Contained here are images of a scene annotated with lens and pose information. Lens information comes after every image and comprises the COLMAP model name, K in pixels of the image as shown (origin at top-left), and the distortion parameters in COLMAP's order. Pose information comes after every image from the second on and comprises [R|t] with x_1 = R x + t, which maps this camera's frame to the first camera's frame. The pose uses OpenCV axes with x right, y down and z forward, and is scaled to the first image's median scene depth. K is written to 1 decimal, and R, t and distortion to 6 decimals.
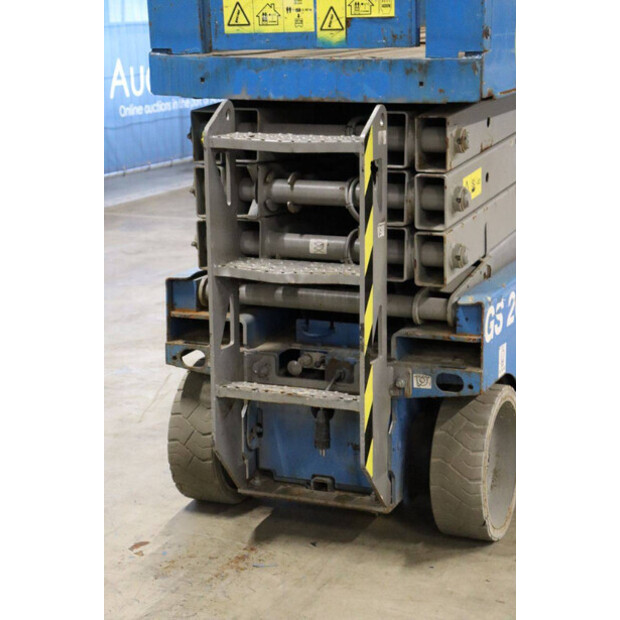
lens RADIAL K [[1482.9, 0, 310.1], [0, 1482.9, 310.9], [0, 0, 1]] dist [0.421950, 0.000000]
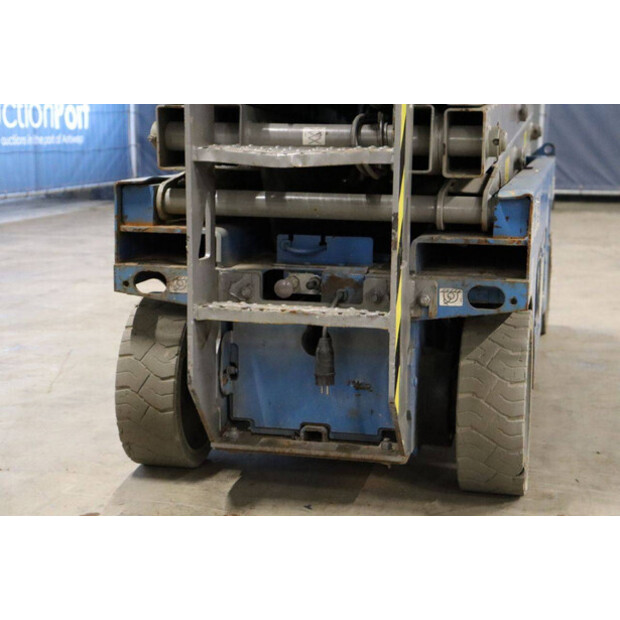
lens RADIAL K [[1160.0, 0, 315.5], [0, 1160.0, 309.5], [0, 0, 1]] dist [0.252069, 0.000000]
pose [[0.984412, -0.005945, 0.175776, -0.106162], [0.015307, 0.998532, -0.051957, 0.083888], [-0.175209, 0.053838, 0.983058, 0.382468]]
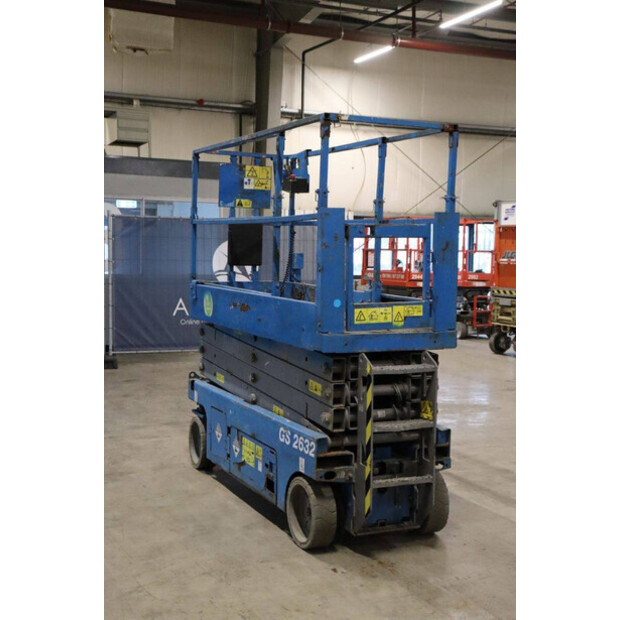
lens RADIAL K [[901.8, 0, 309.4], [0, 901.8, 312.0], [0, 0, 1]] dist [0.097358, 0.000000]
pose [[0.681915, -0.031013, 0.730773, -1.061475], [0.133278, 0.987643, -0.082453, -0.097910], [-0.719186, 0.153622, 0.677622, 0.131856]]
